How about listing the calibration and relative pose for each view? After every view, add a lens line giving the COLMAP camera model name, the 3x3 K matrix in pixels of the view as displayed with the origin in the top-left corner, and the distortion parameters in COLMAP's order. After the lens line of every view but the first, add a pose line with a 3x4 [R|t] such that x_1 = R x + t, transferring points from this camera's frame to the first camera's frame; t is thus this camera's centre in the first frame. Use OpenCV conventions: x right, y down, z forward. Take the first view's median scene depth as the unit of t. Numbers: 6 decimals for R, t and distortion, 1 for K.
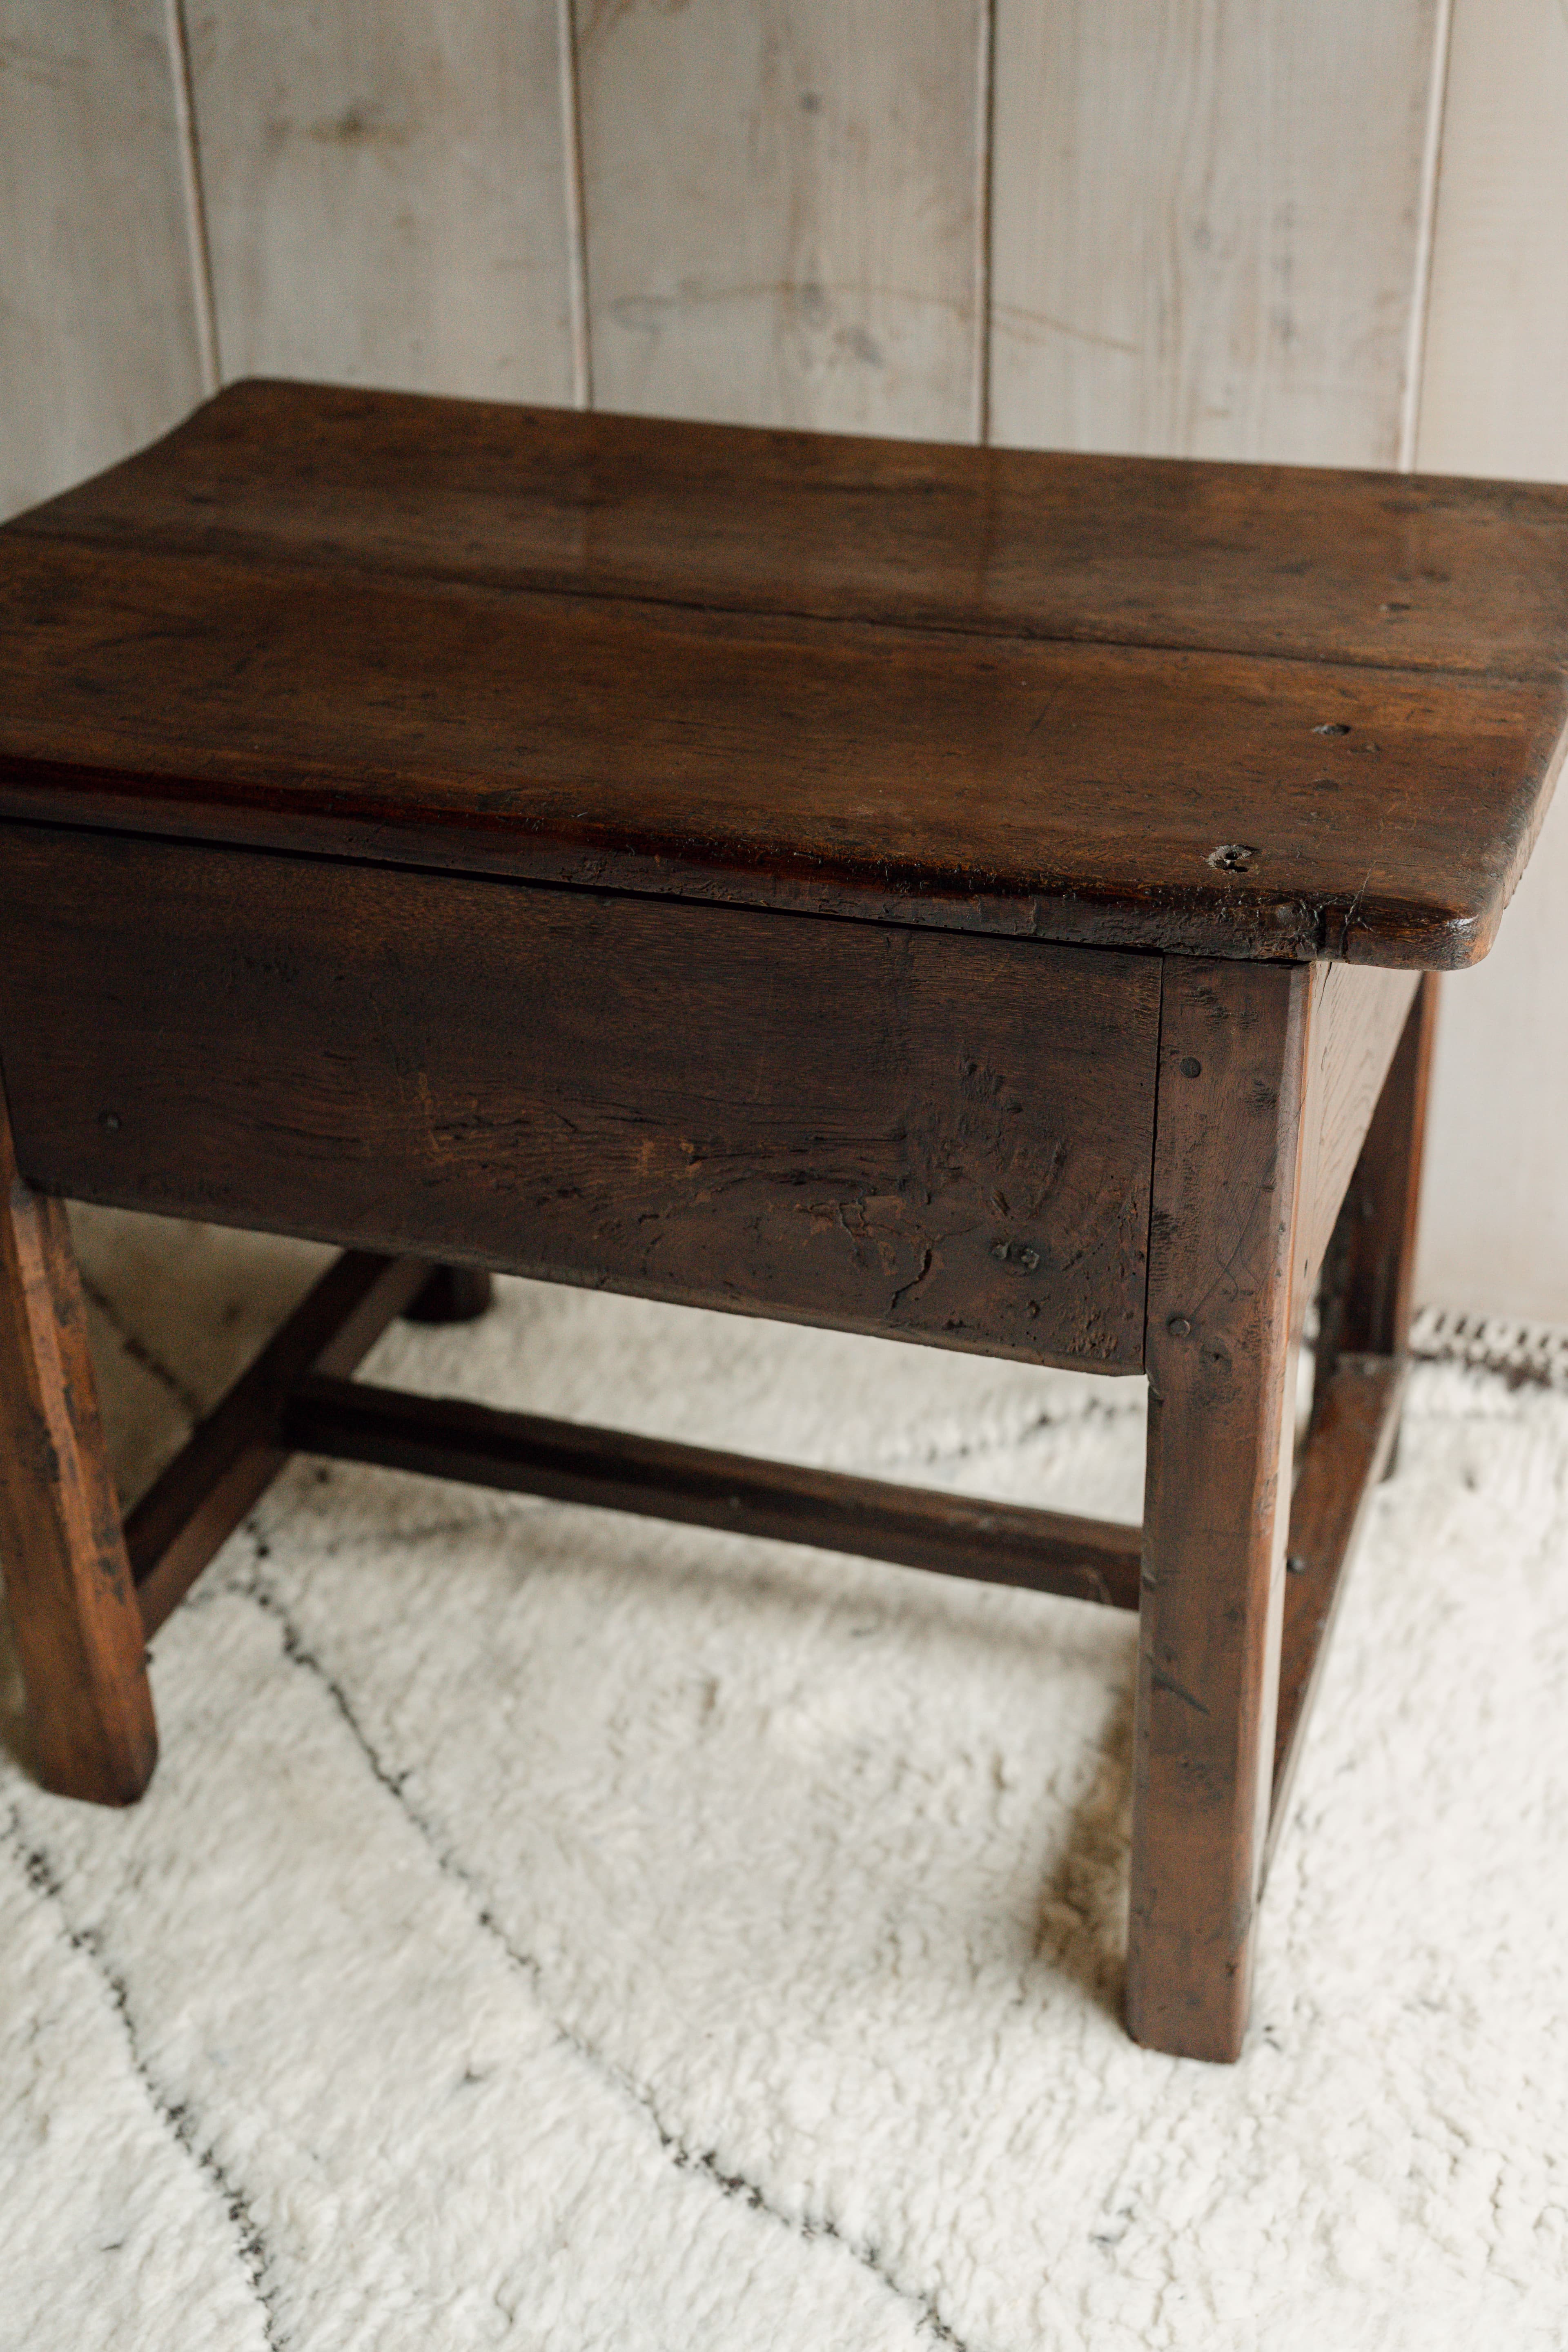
lens RADIAL K [[3223.6, 0, 766.1], [0, 3223.6, 1166.3], [0, 0, 1]] dist [-0.027691, 0.123861]
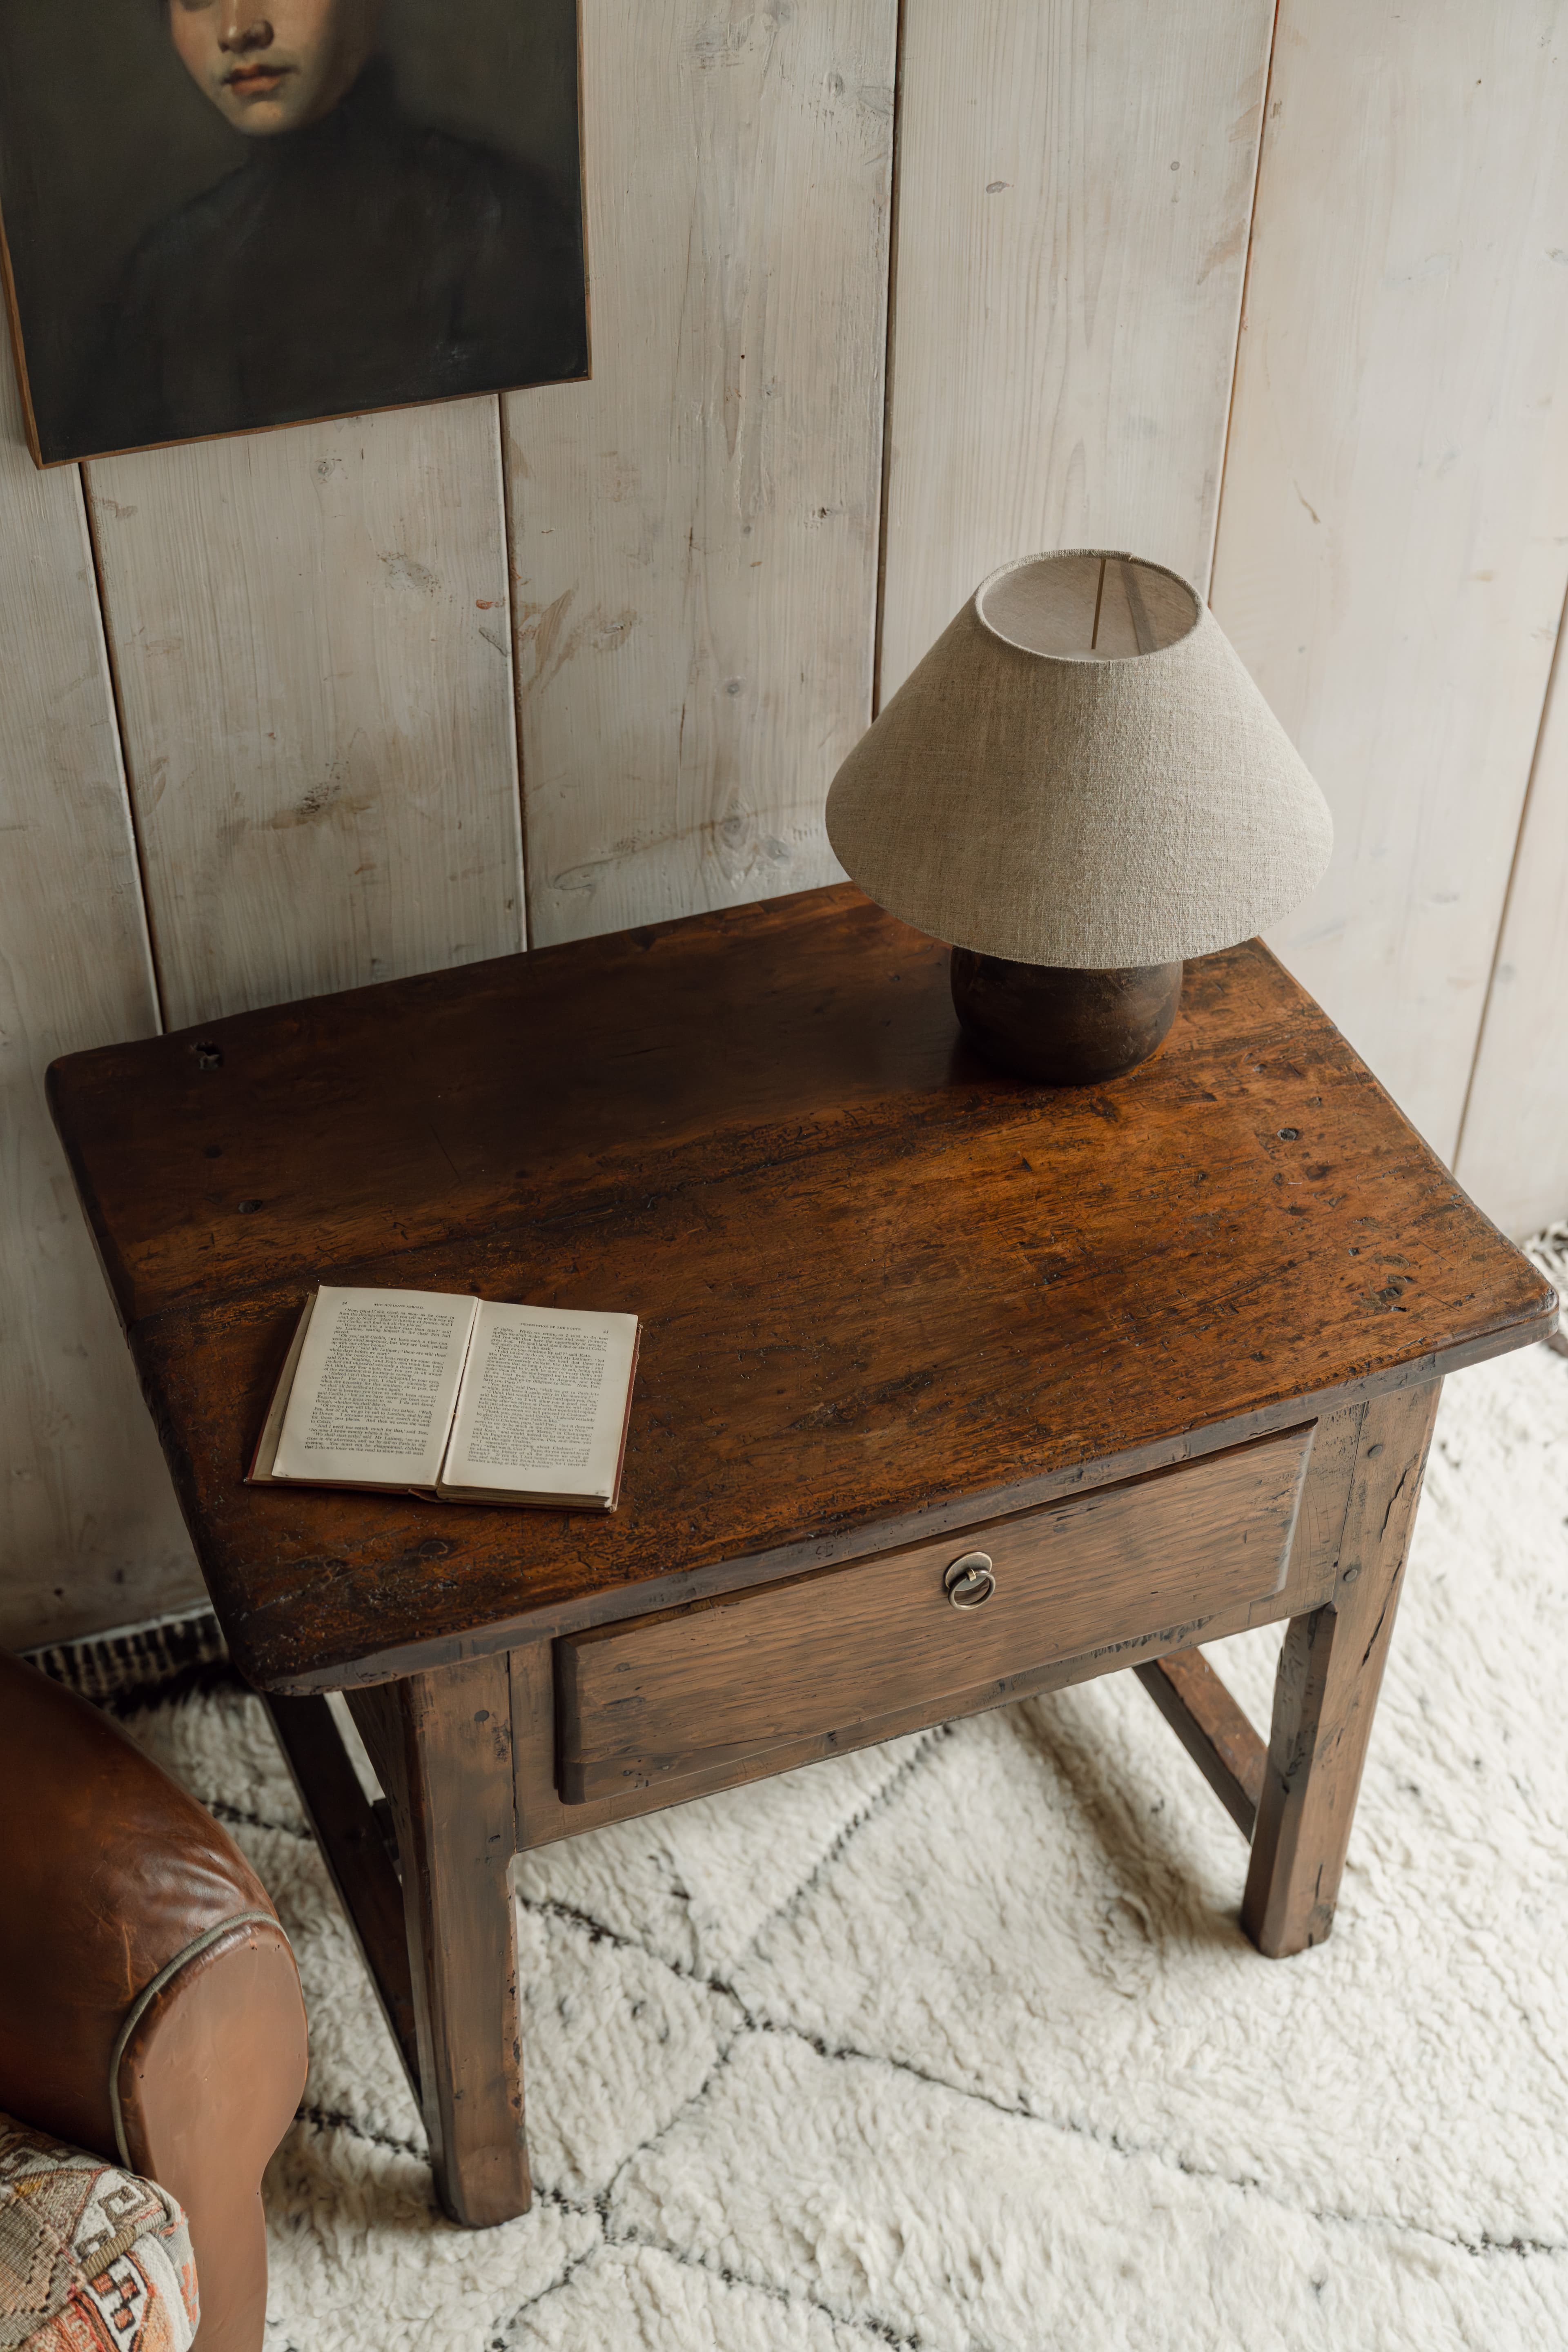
lens RADIAL K [[3139.3, 0, 784.0], [0, 3139.3, 1176.0], [0, 0, 1]] dist [0.004292, 0.015167]
pose [[0.765650, -0.396813, 0.506281, -0.651184], [0.289698, 0.915433, 0.279387, -0.508225], [-0.574330, -0.067244, 0.815857, 0.057615]]
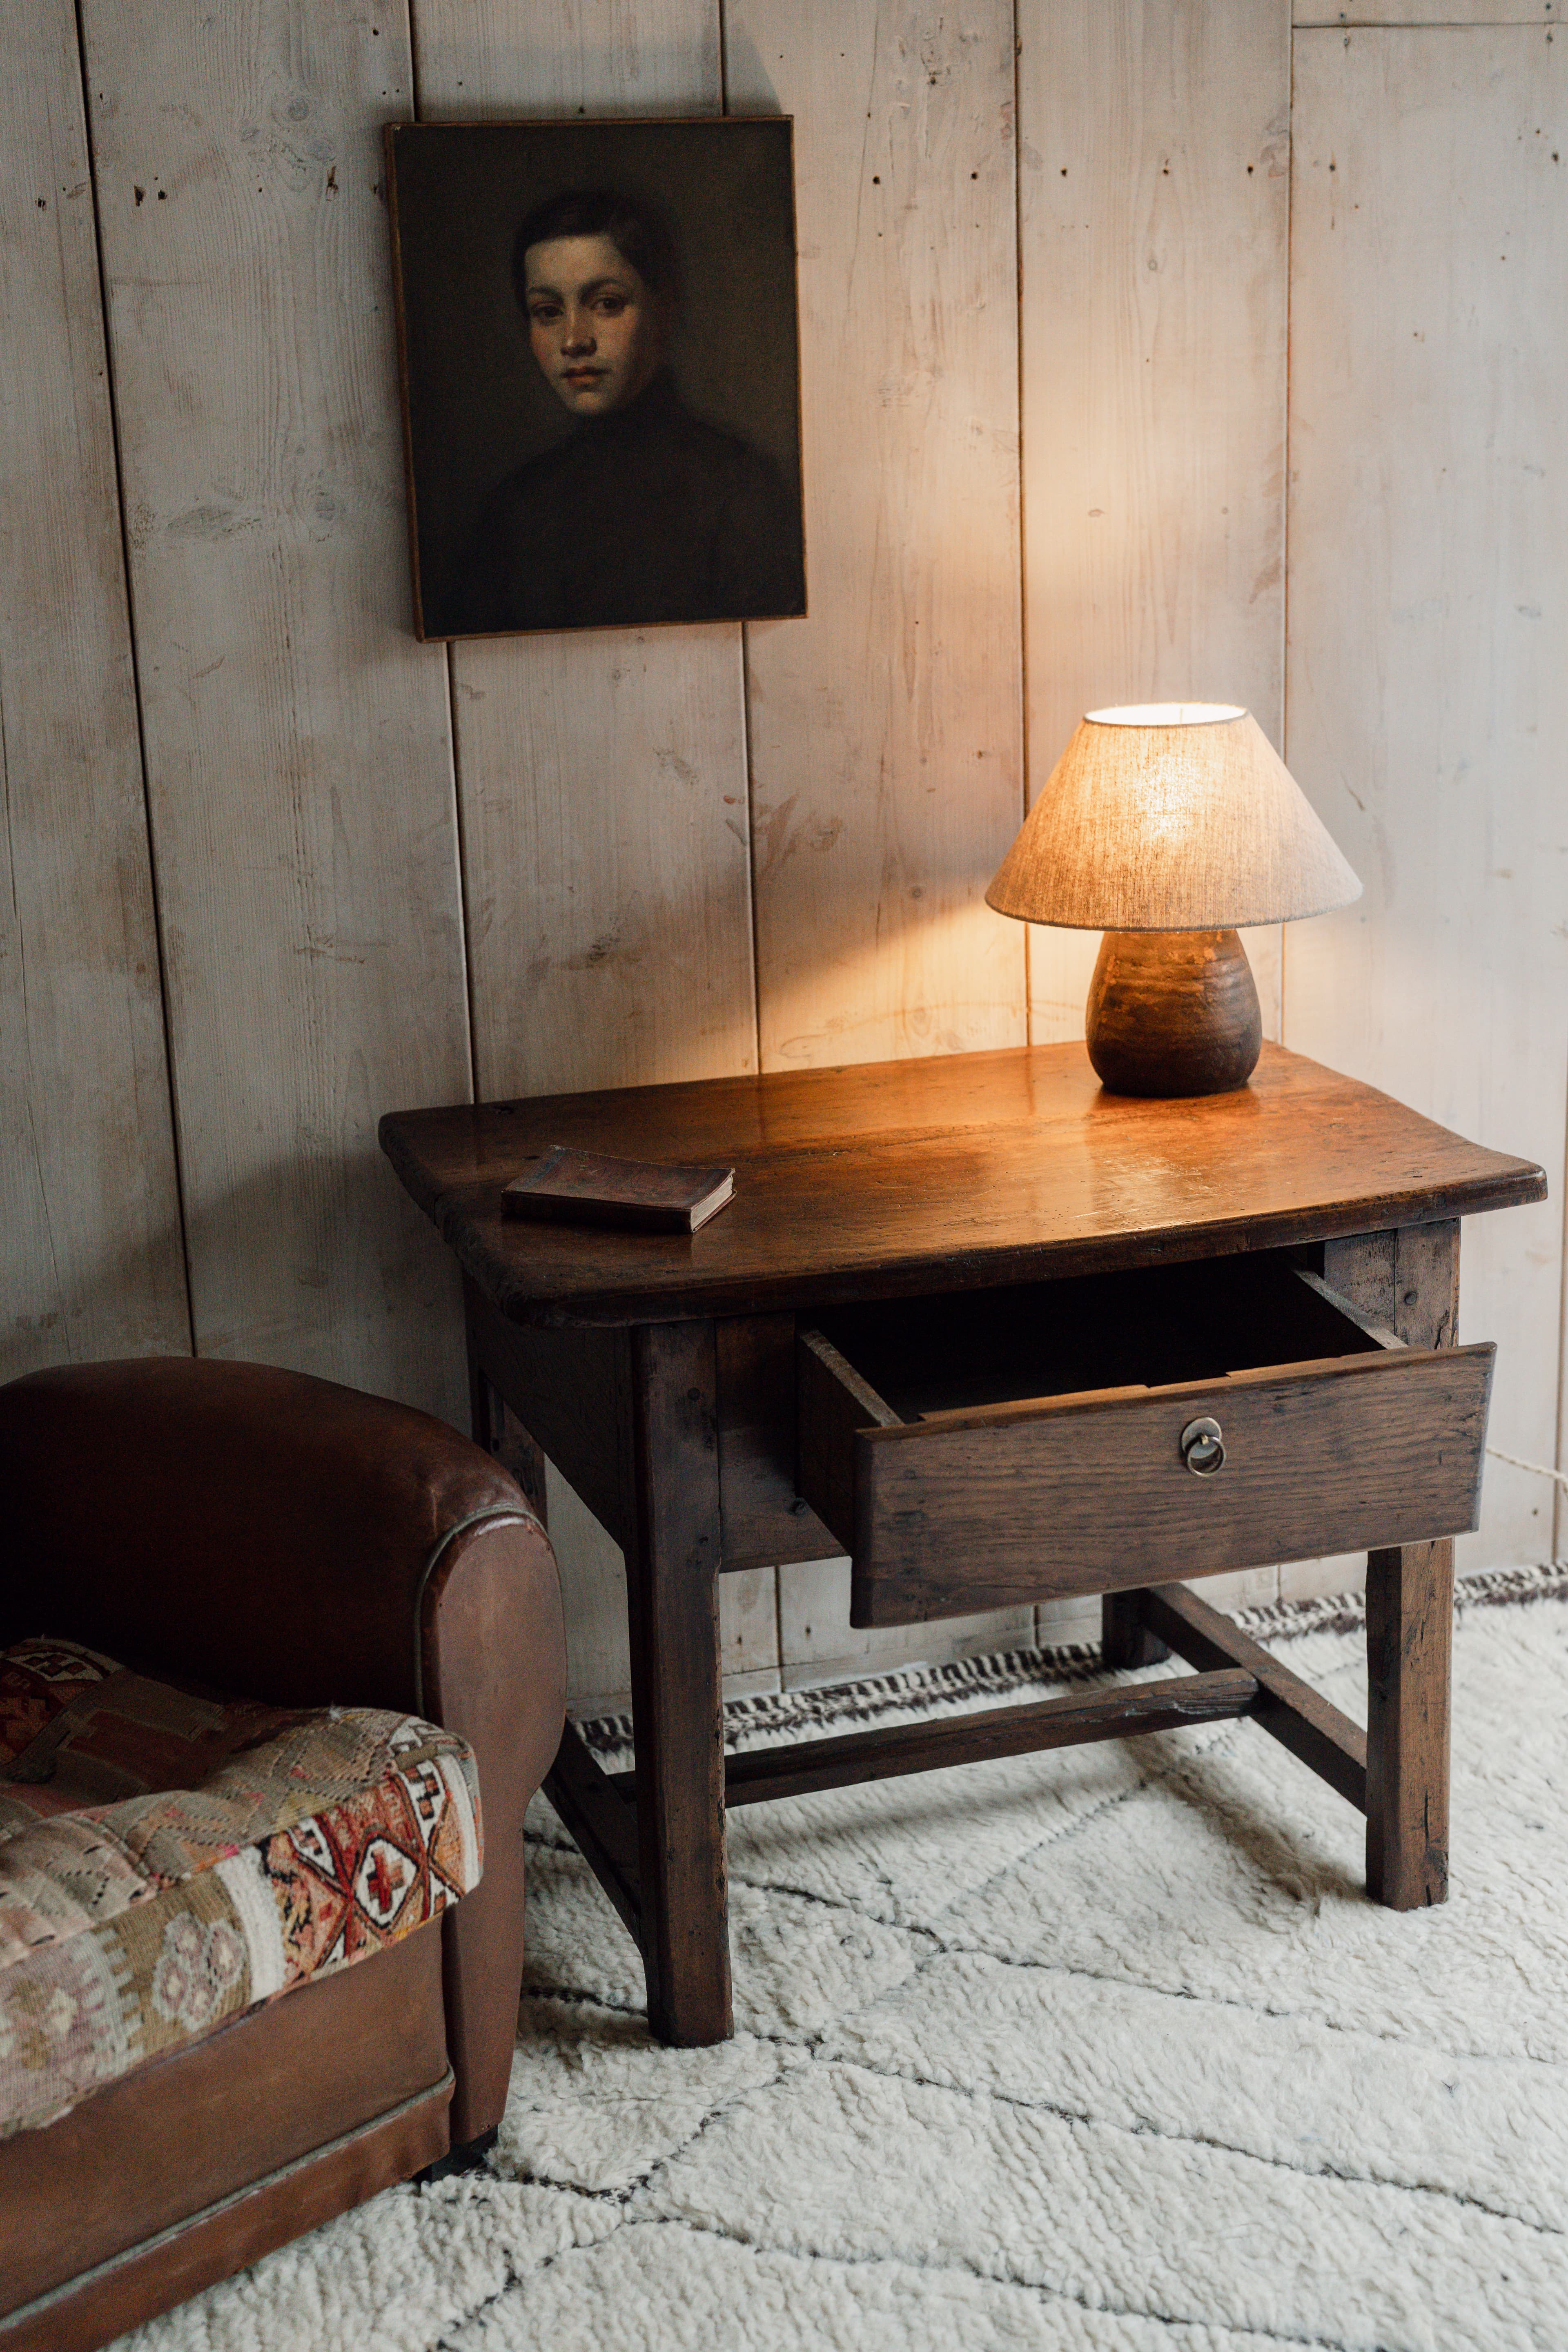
lens RADIAL K [[3223.6, 0, 766.1], [0, 3223.6, 1166.3], [0, 0, 1]] dist [-0.027691, 0.123861]
pose [[0.810217, -0.164549, 0.562558, -0.983849], [0.302161, 0.939678, -0.160326, 0.017257], [-0.502242, 0.299882, 0.811063, -0.179616]]
